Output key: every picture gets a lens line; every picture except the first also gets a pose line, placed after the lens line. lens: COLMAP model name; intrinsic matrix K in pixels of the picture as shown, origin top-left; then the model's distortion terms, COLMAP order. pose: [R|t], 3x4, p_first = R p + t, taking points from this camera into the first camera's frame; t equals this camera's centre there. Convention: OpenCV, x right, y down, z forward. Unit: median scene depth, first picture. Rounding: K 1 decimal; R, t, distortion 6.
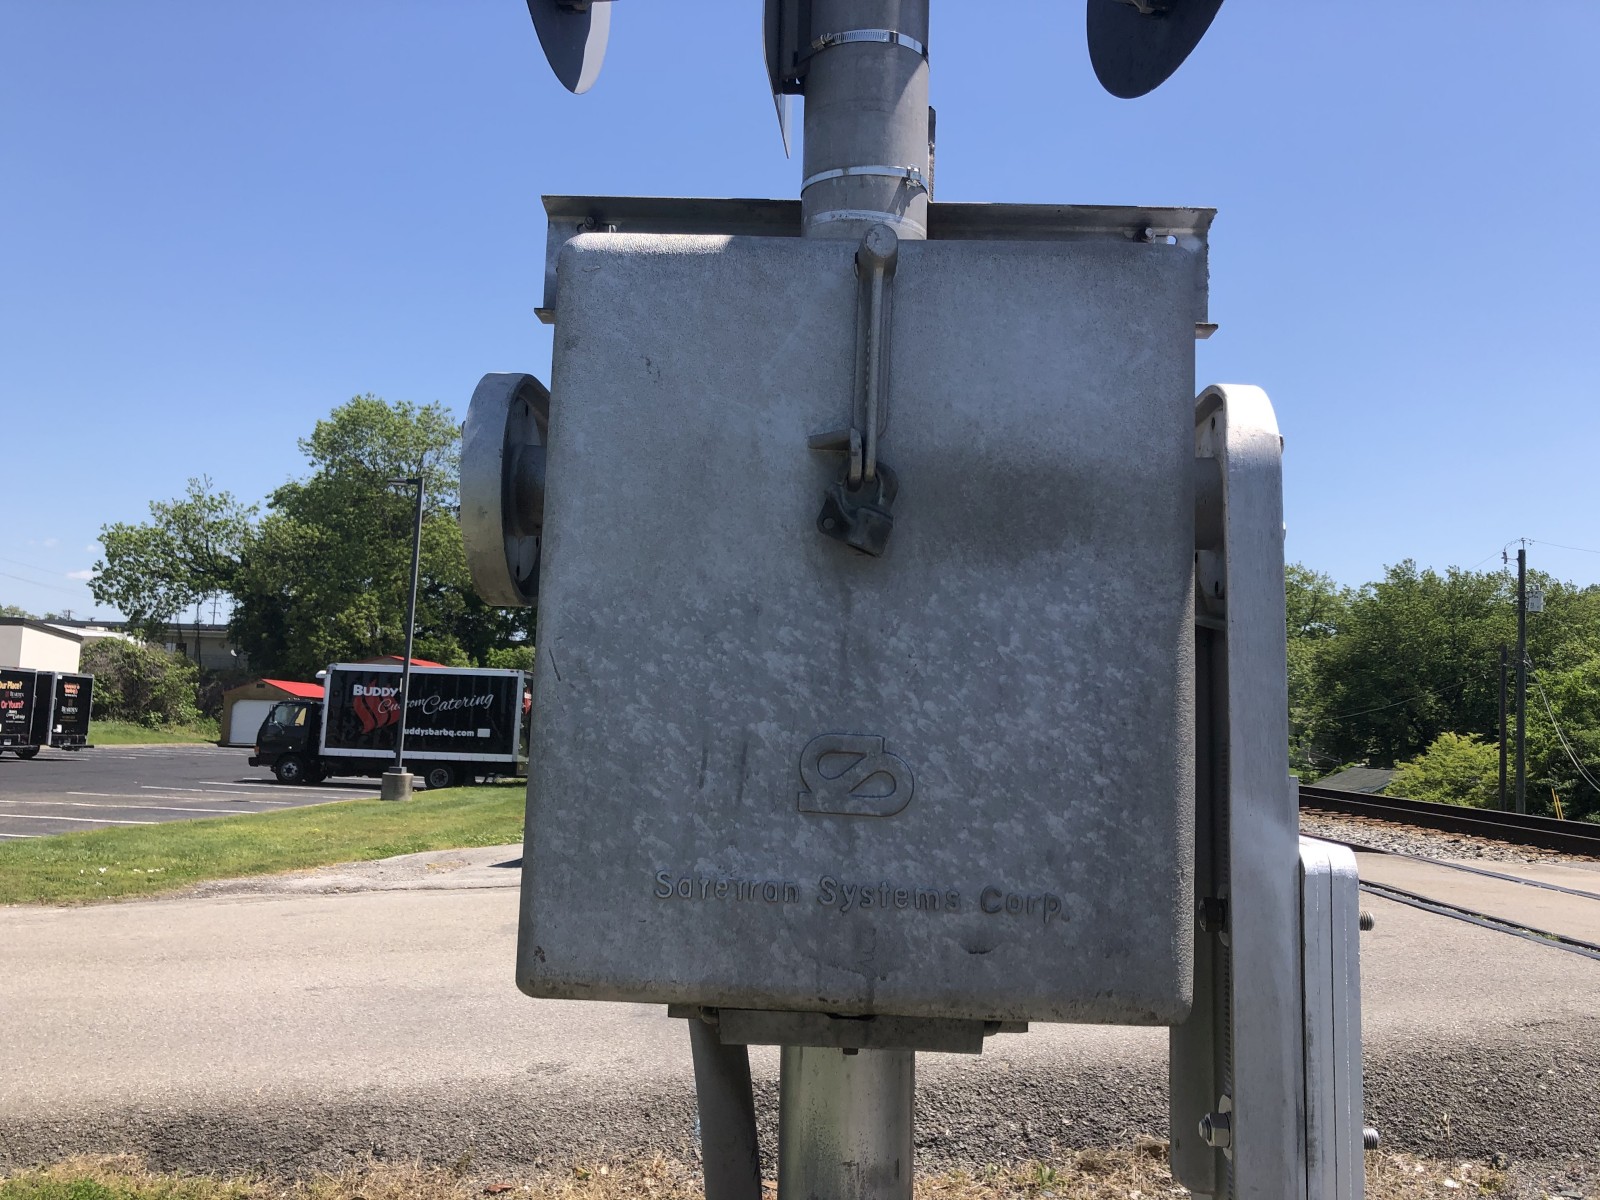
lens RADIAL K [[1313.2, 0, 801.0], [0, 1313.2, 577.7], [0, 0, 1]] dist [0.012904, -0.017990]
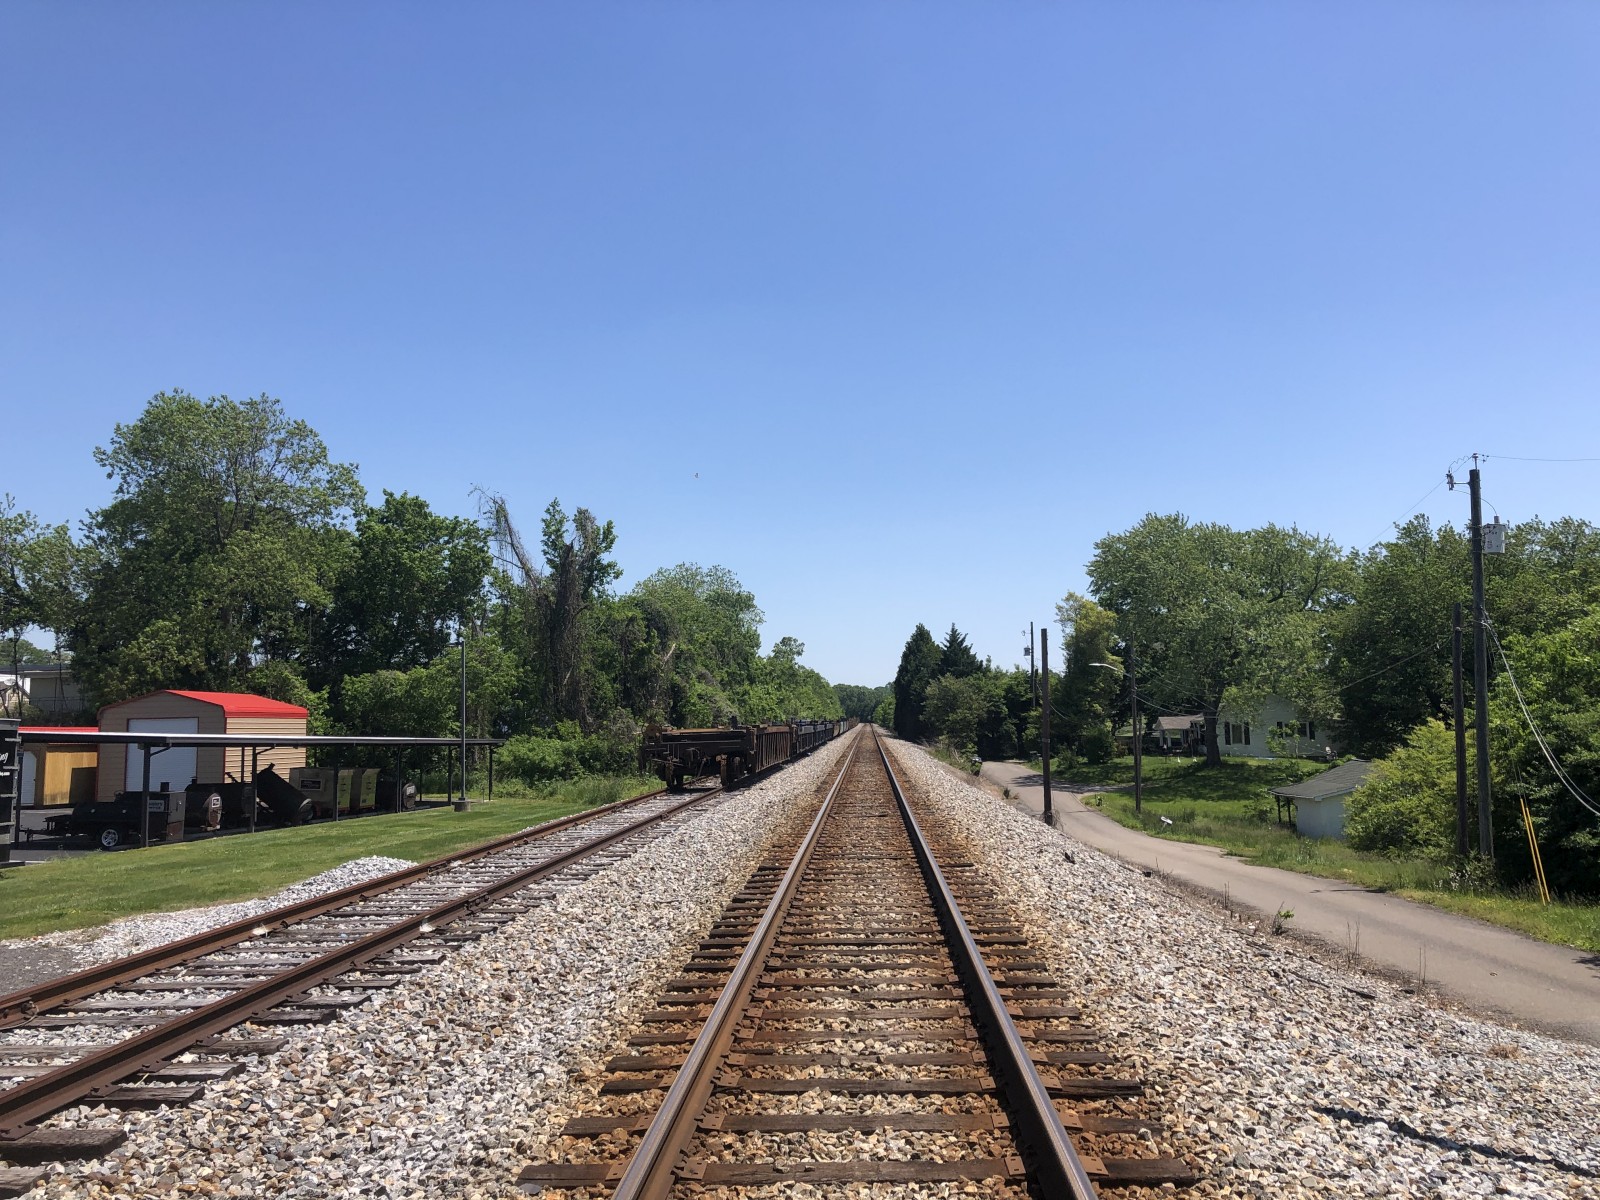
lens RADIAL K [[1320.4, 0, 800.0], [0, 1320.4, 600.0], [0, 0, 1]] dist [0.000521, -0.006060]
pose [[0.997275, -0.054691, -0.049513, 0.200669], [0.055332, 0.998400, 0.011666, 0.020708], [0.048796, -0.014374, 0.998705, 0.242889]]
